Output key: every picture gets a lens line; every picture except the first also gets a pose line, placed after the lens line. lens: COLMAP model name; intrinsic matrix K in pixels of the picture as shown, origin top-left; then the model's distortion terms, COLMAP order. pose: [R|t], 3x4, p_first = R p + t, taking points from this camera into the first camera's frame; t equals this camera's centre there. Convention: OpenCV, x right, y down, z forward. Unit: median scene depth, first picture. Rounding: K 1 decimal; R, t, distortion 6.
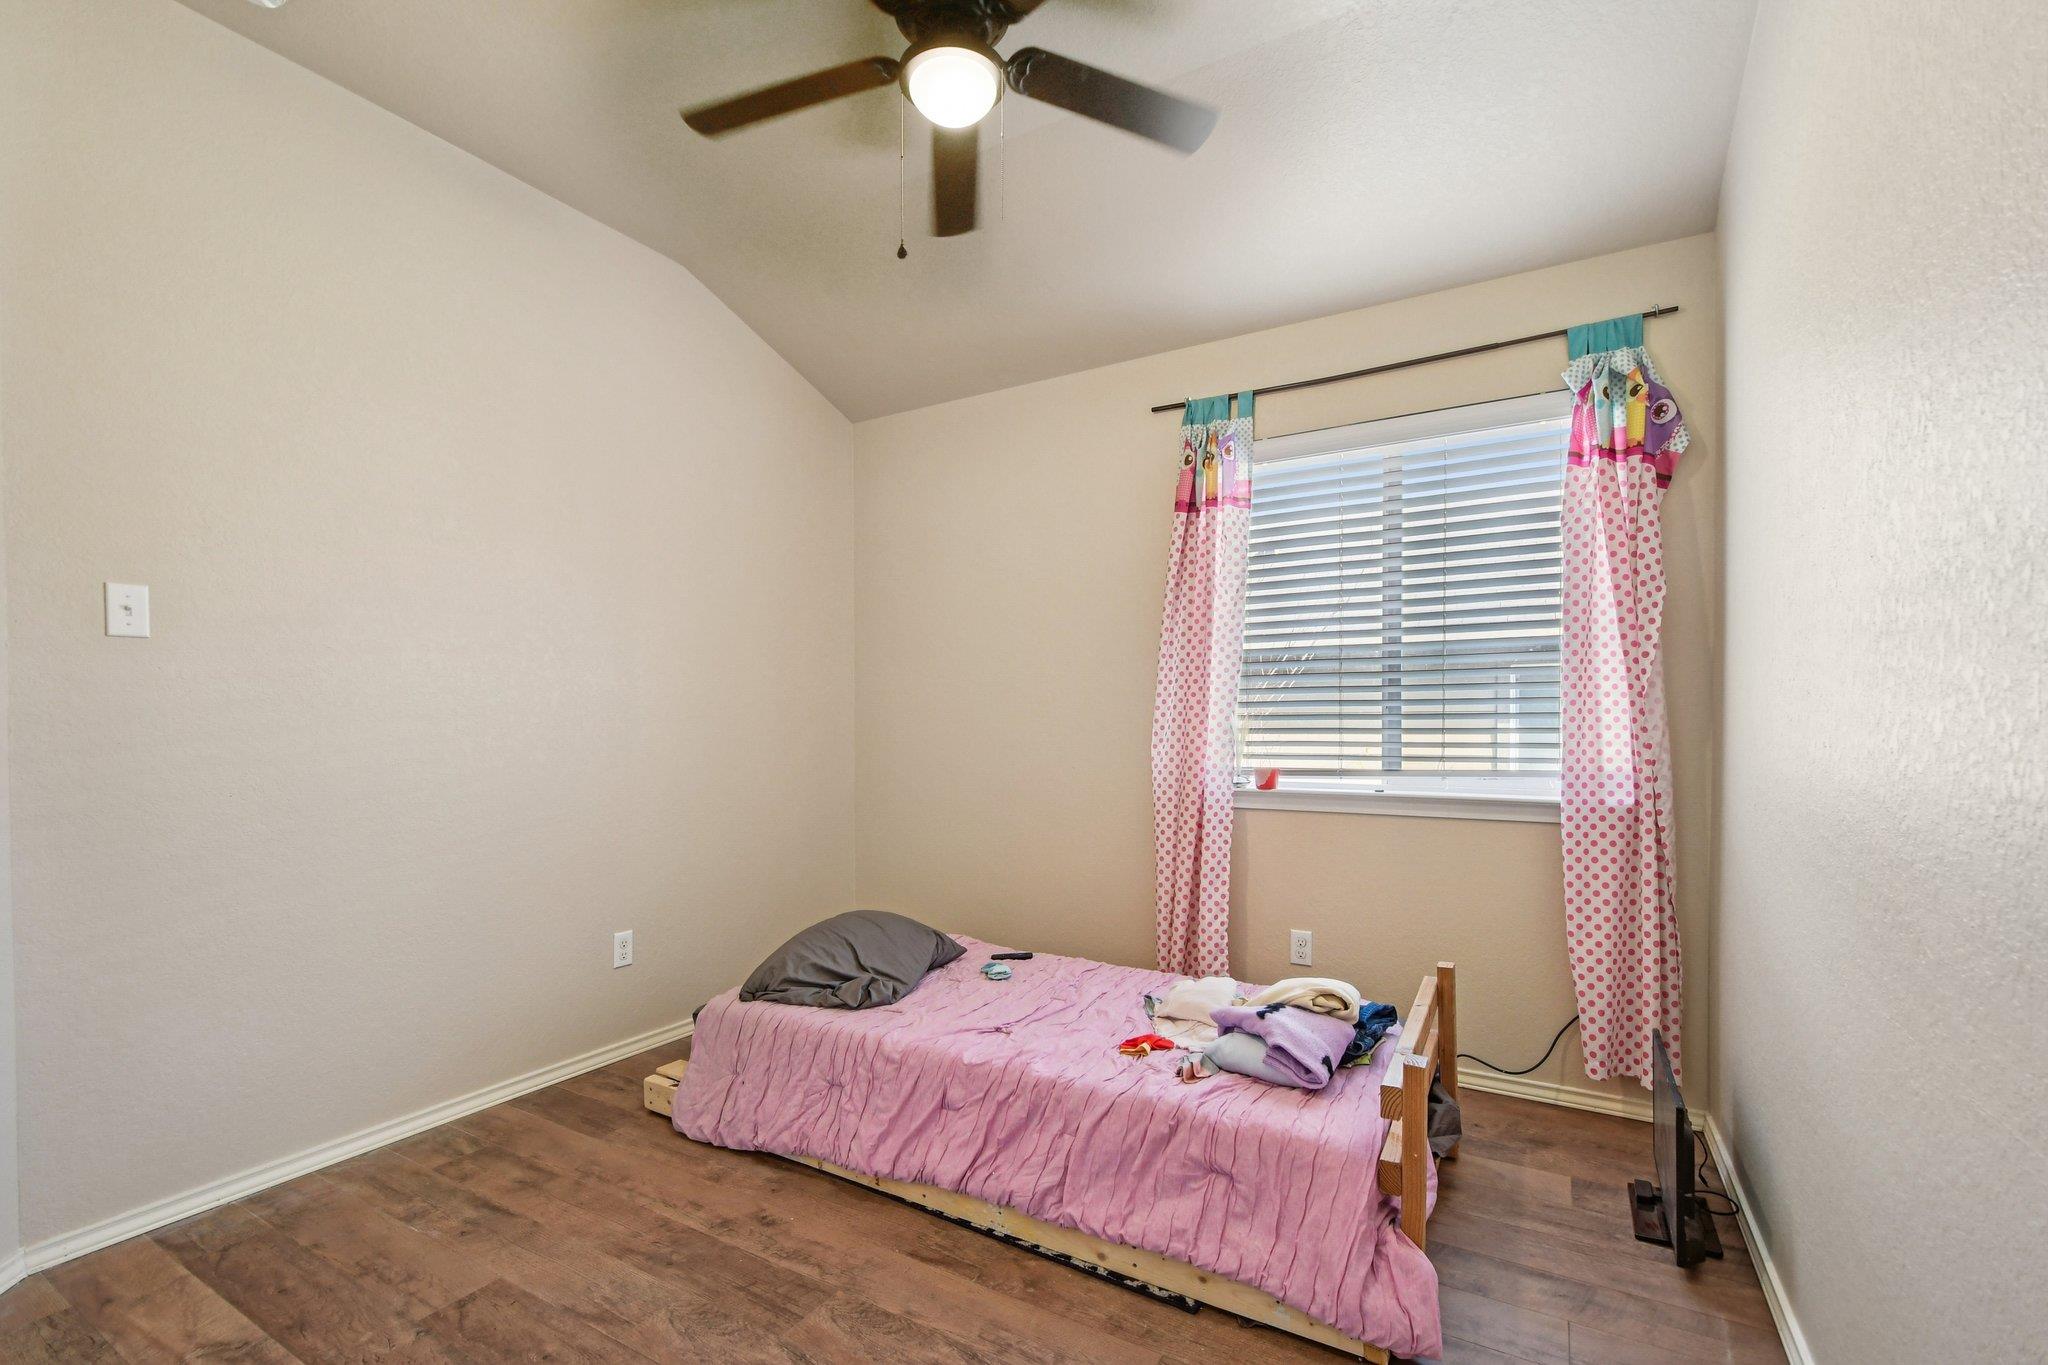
lens RADIAL K [[905.5, 0, 1014.2], [0, 905.5, 690.2], [0, 0, 1]] dist [0.005665, -0.005649]
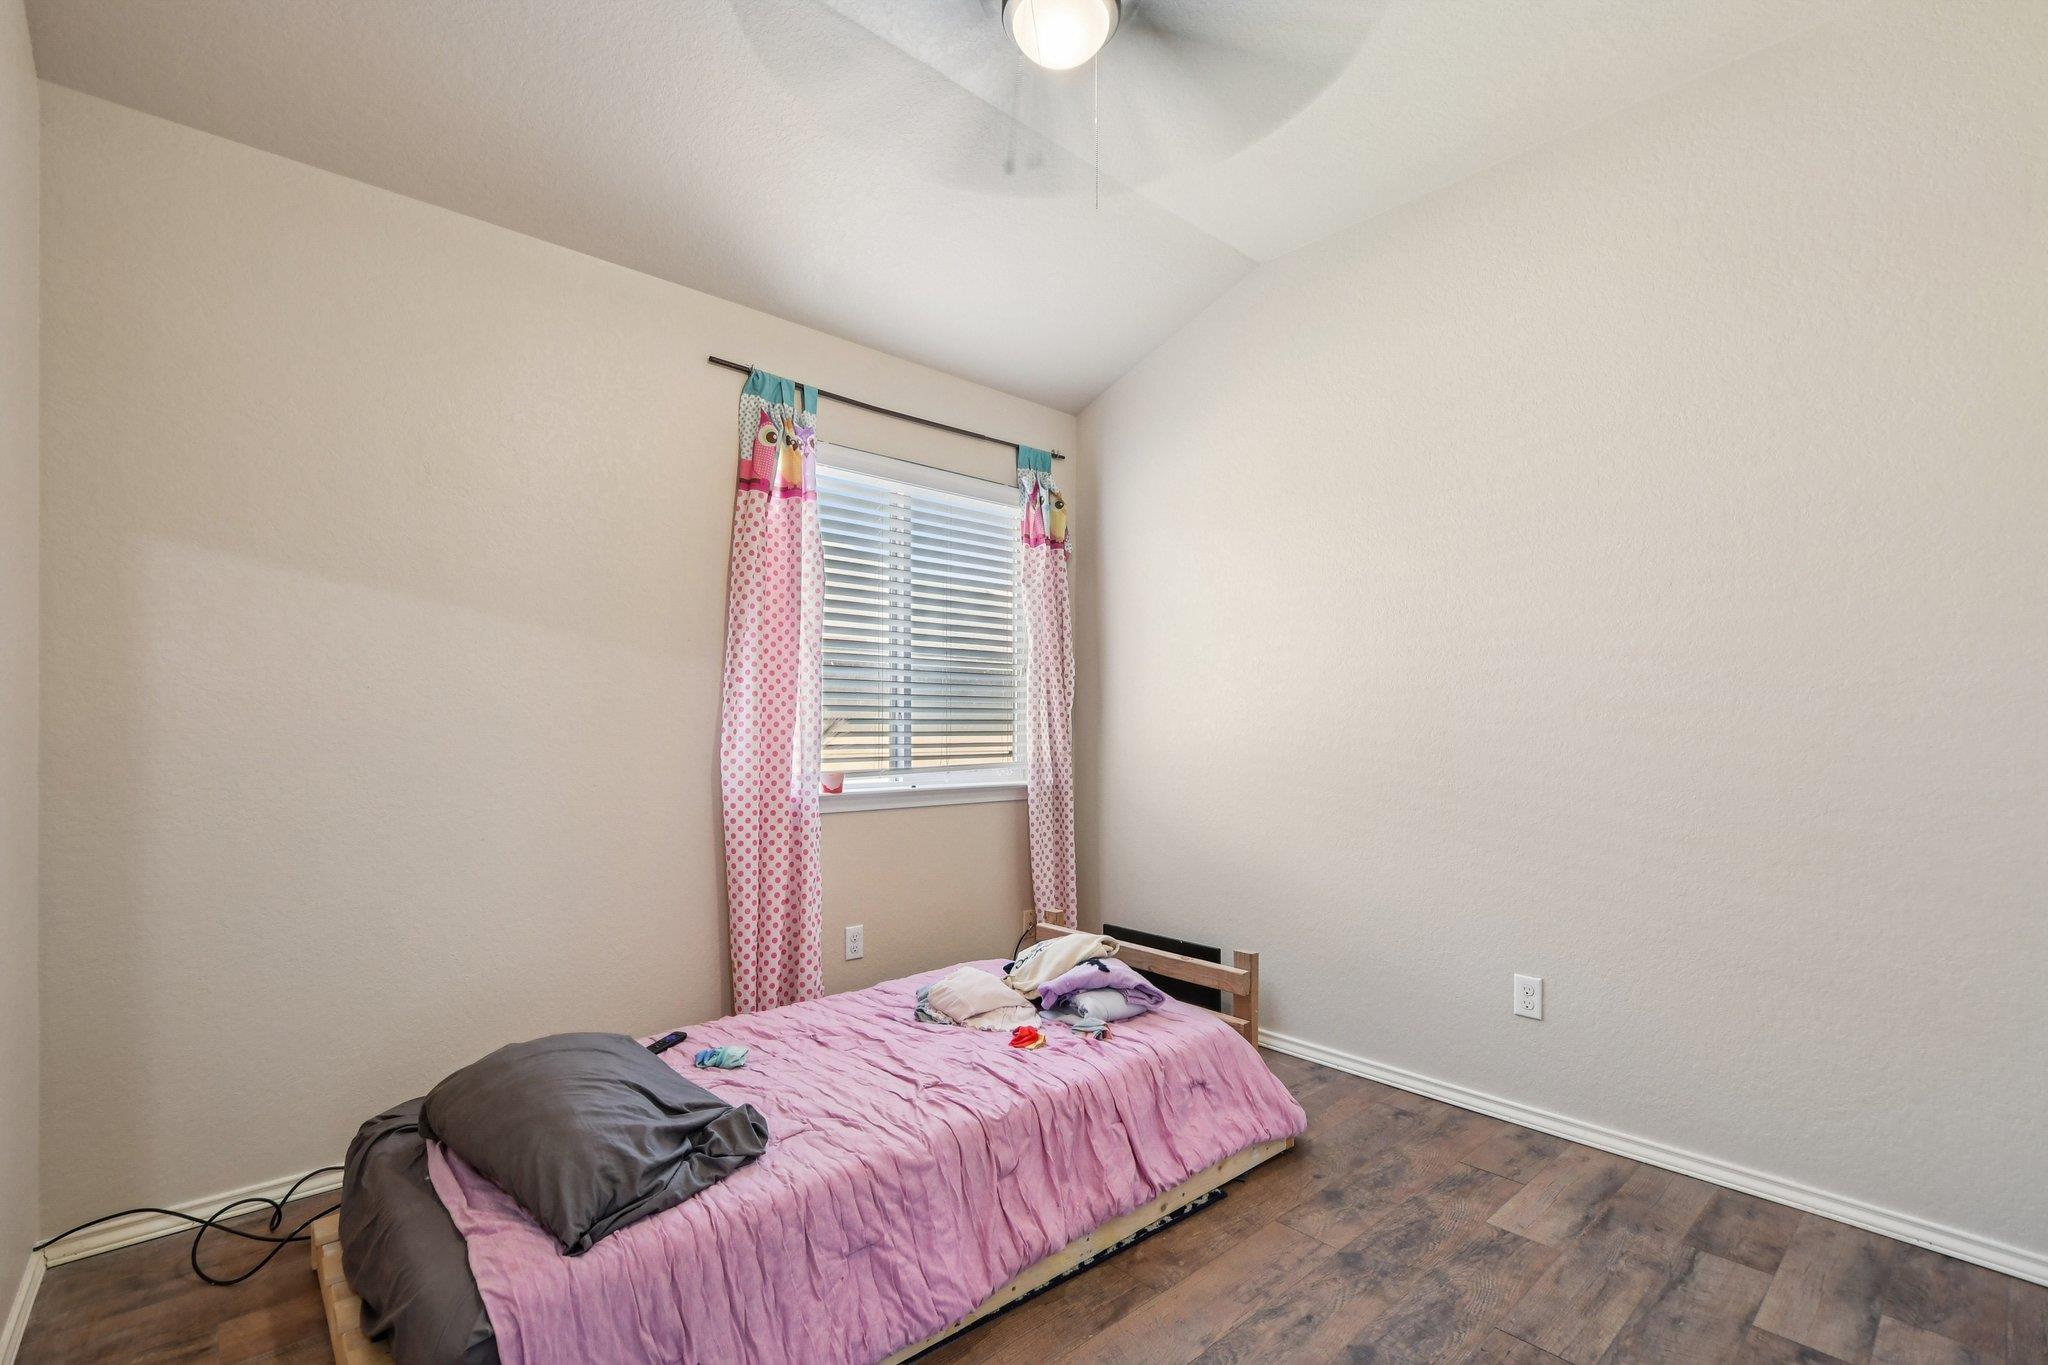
lens RADIAL K [[905.5, 0, 1018.6], [0, 905.5, 692.4], [0, 0, 1]] dist [0.005665, -0.005649]
pose [[0.293776, 0.042013, 0.954951, -0.719411], [-0.029293, 0.998960, -0.034937, 0.031456], [-0.955425, -0.017710, 0.294701, 0.597513]]
